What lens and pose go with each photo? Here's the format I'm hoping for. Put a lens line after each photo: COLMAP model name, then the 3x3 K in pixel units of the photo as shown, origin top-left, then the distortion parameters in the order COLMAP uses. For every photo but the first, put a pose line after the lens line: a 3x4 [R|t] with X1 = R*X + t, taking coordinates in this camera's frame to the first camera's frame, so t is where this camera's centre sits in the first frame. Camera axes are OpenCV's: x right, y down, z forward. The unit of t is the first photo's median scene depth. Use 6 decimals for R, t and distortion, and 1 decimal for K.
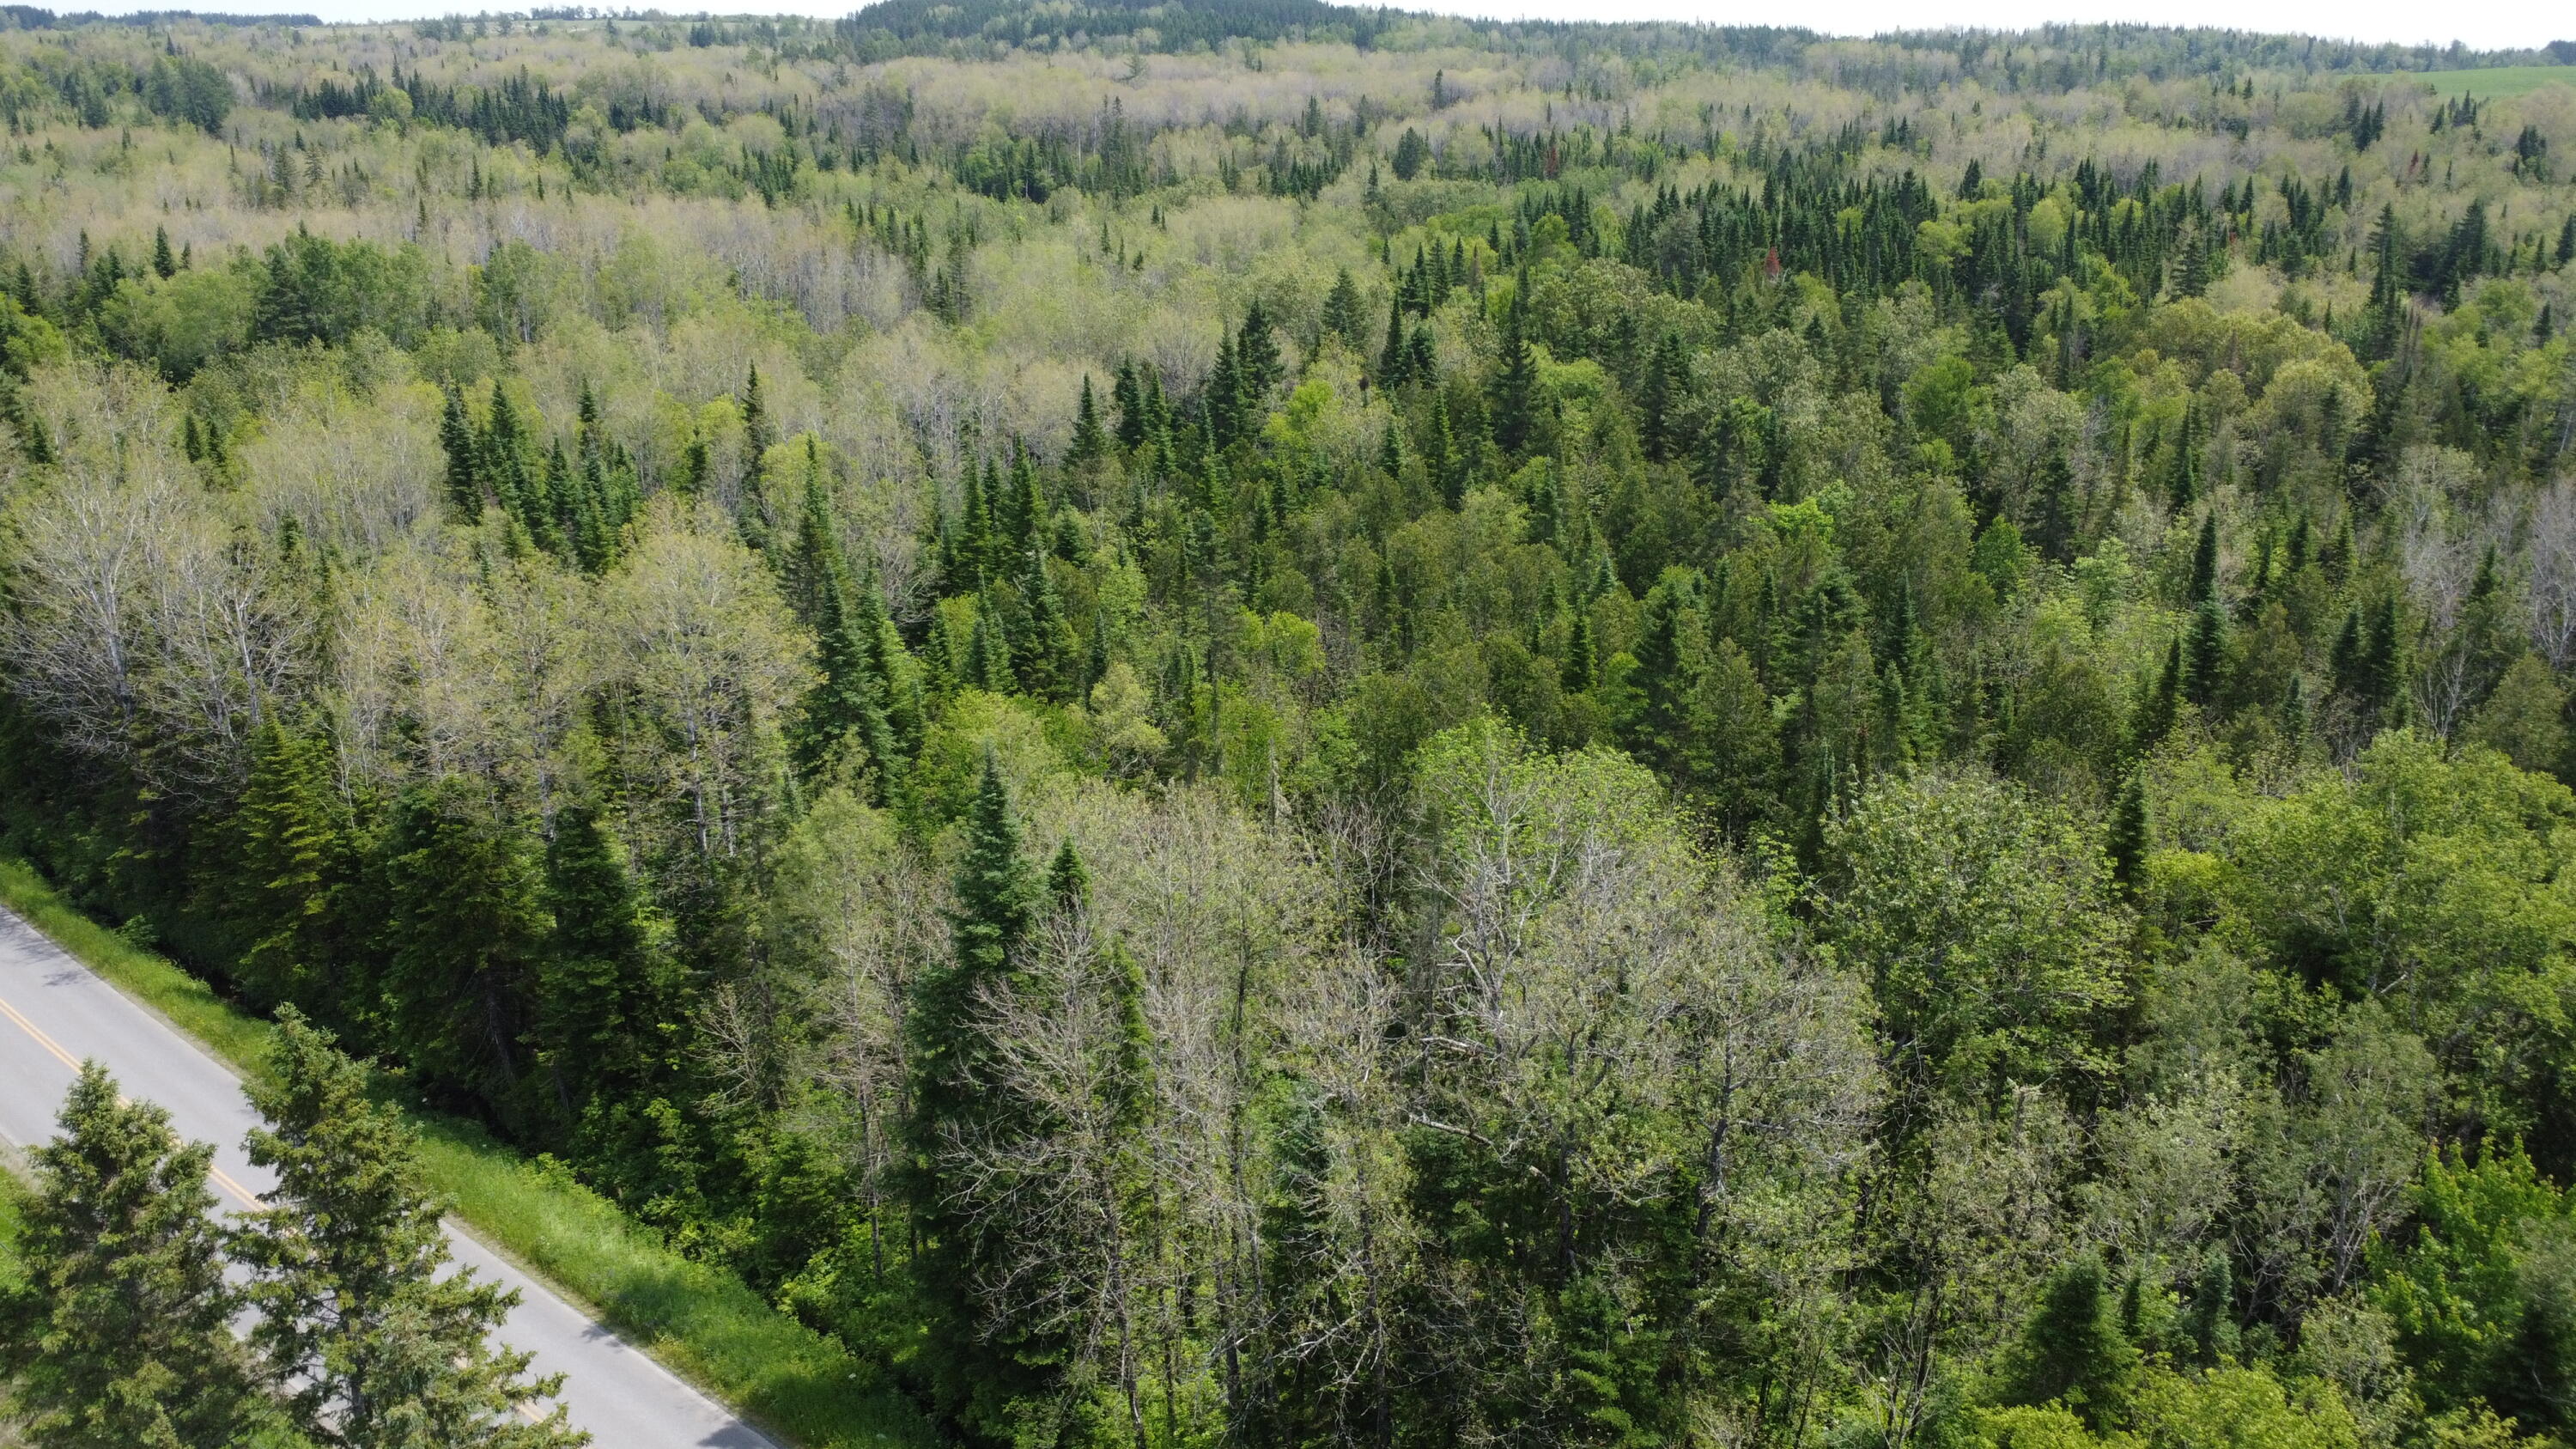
lens RADIAL K [[1924.4, 0, 1280.3], [0, 1924.4, 733.2], [0, 0, 1]] dist [0.012234, -0.014967]
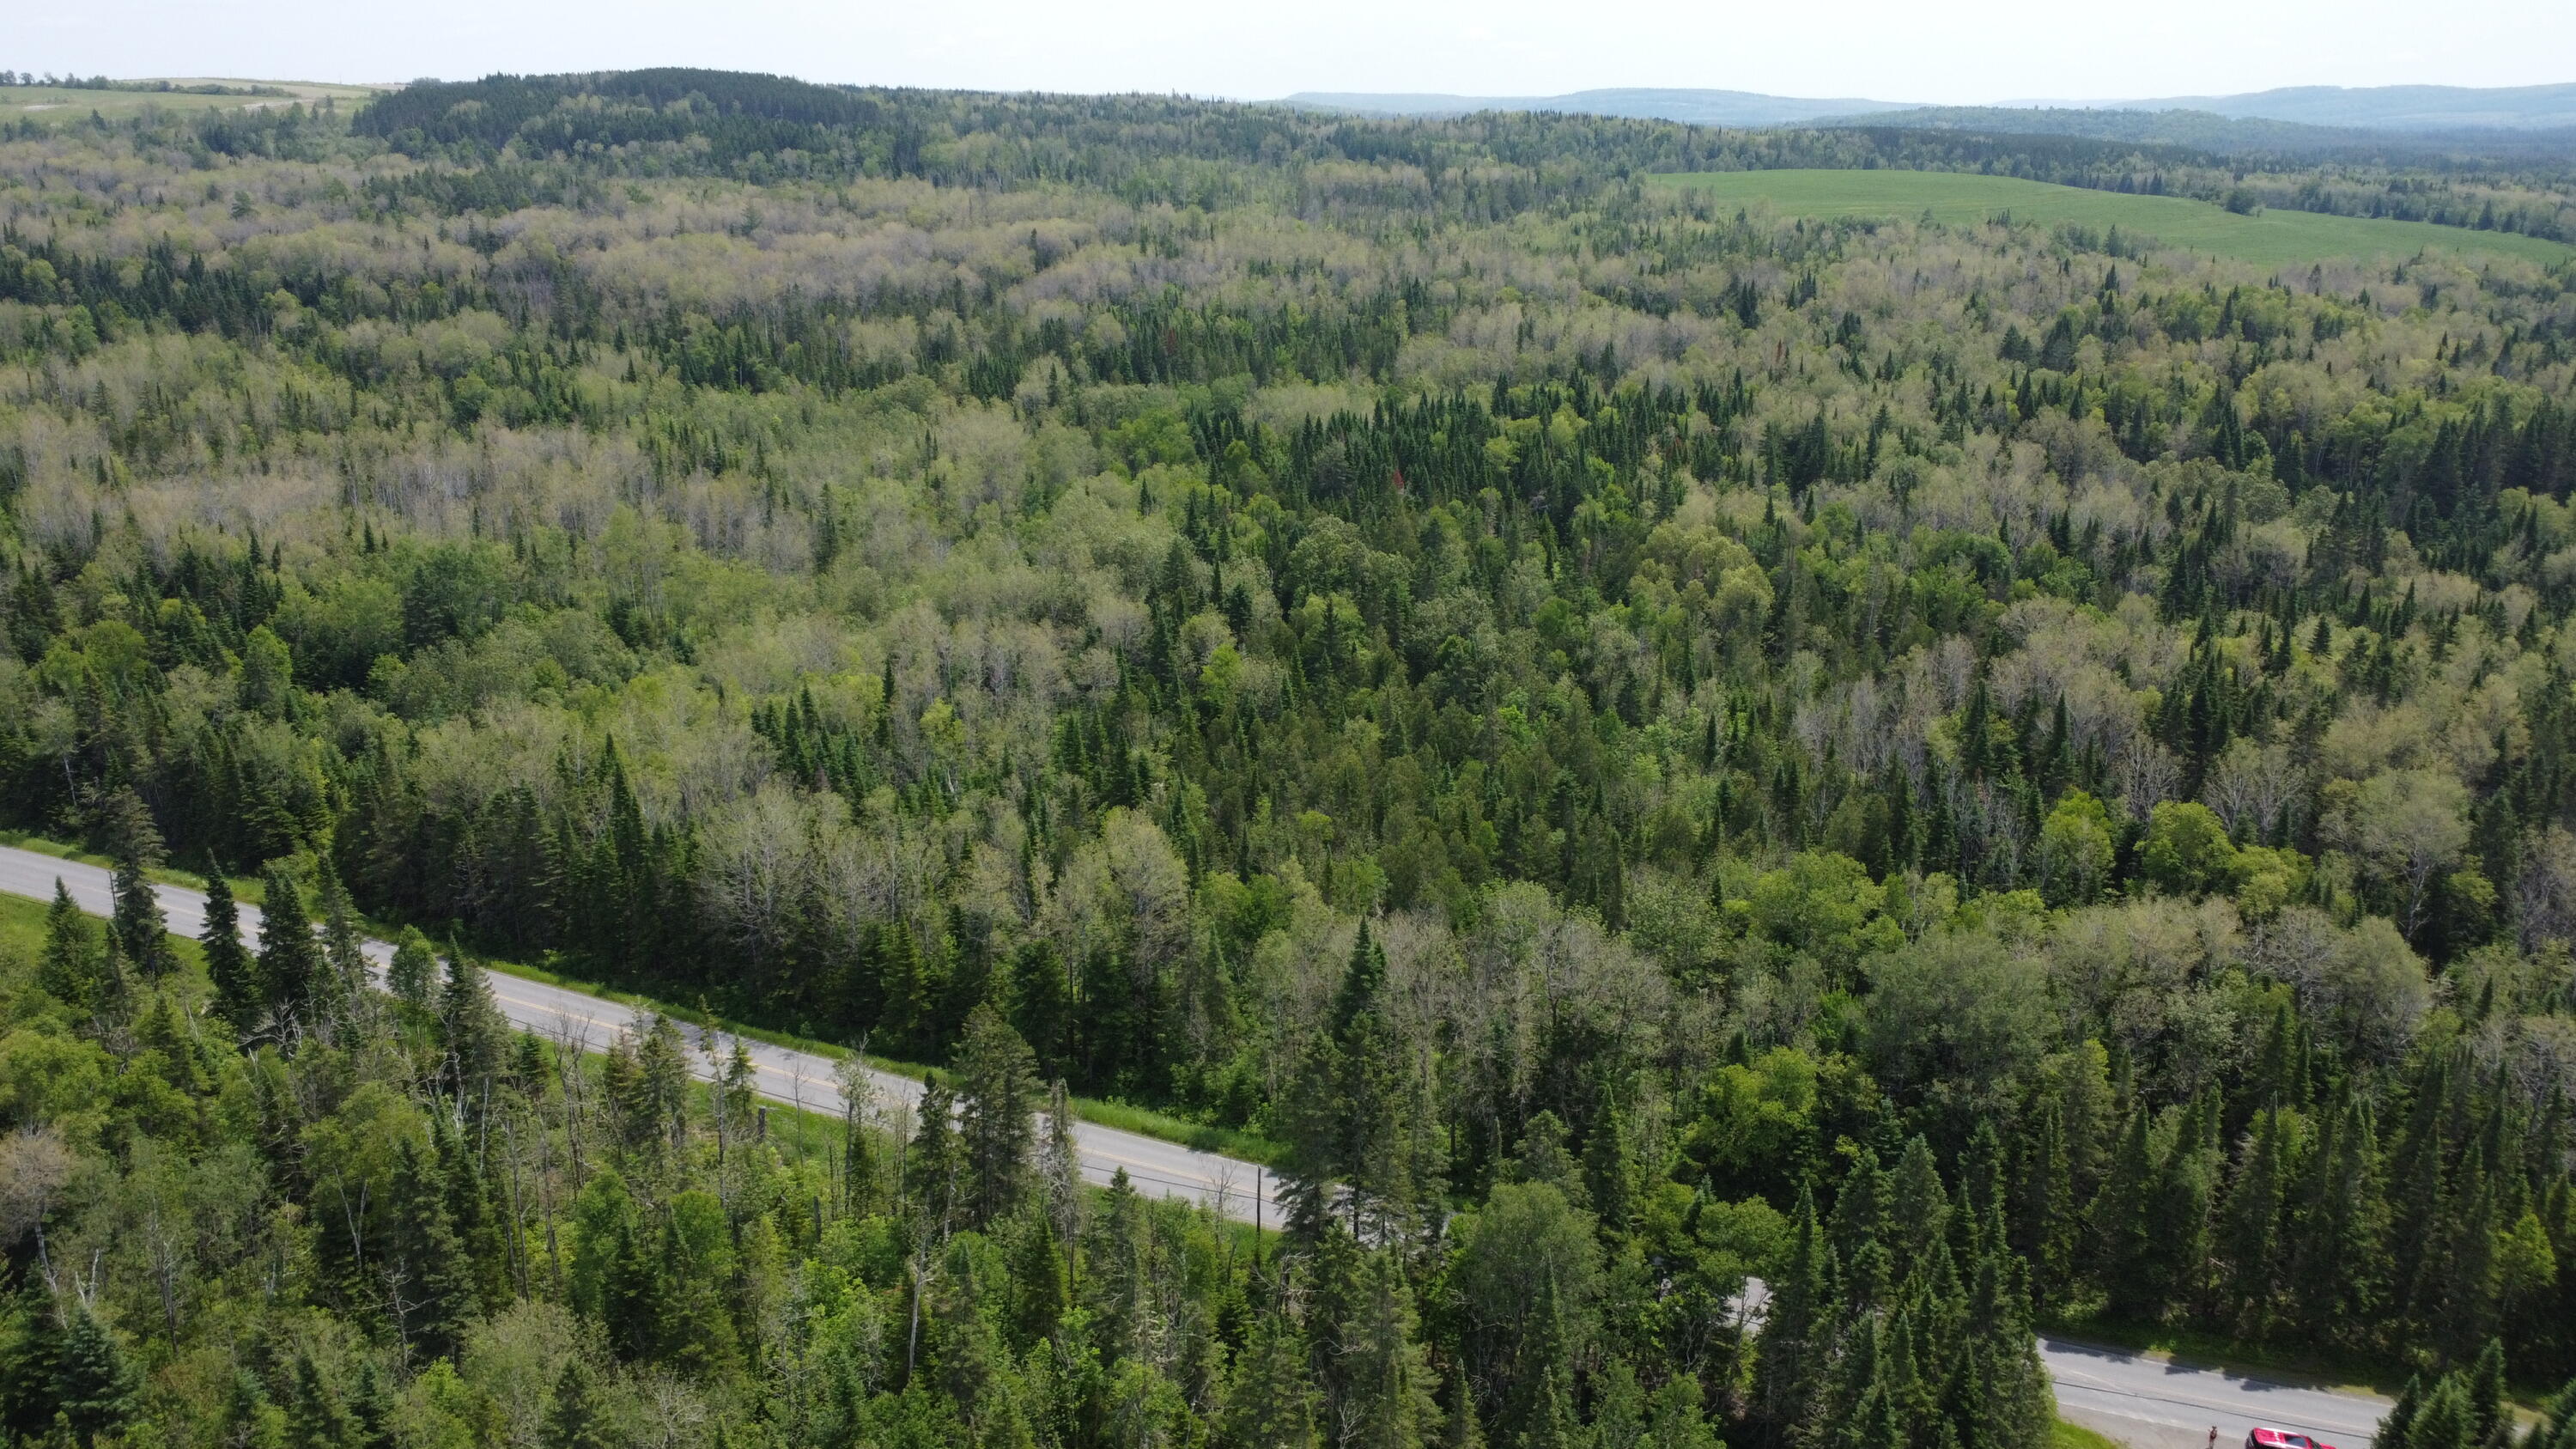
lens RADIAL K [[1924.4, 0, 1277.1], [0, 1924.4, 735.3], [0, 0, 1]] dist [0.012234, -0.014967]
pose [[0.963268, -0.082028, 0.255708, -0.369315], [0.082906, 0.996530, 0.007362, -0.107982], [-0.255425, 0.014108, 0.966726, -0.651588]]
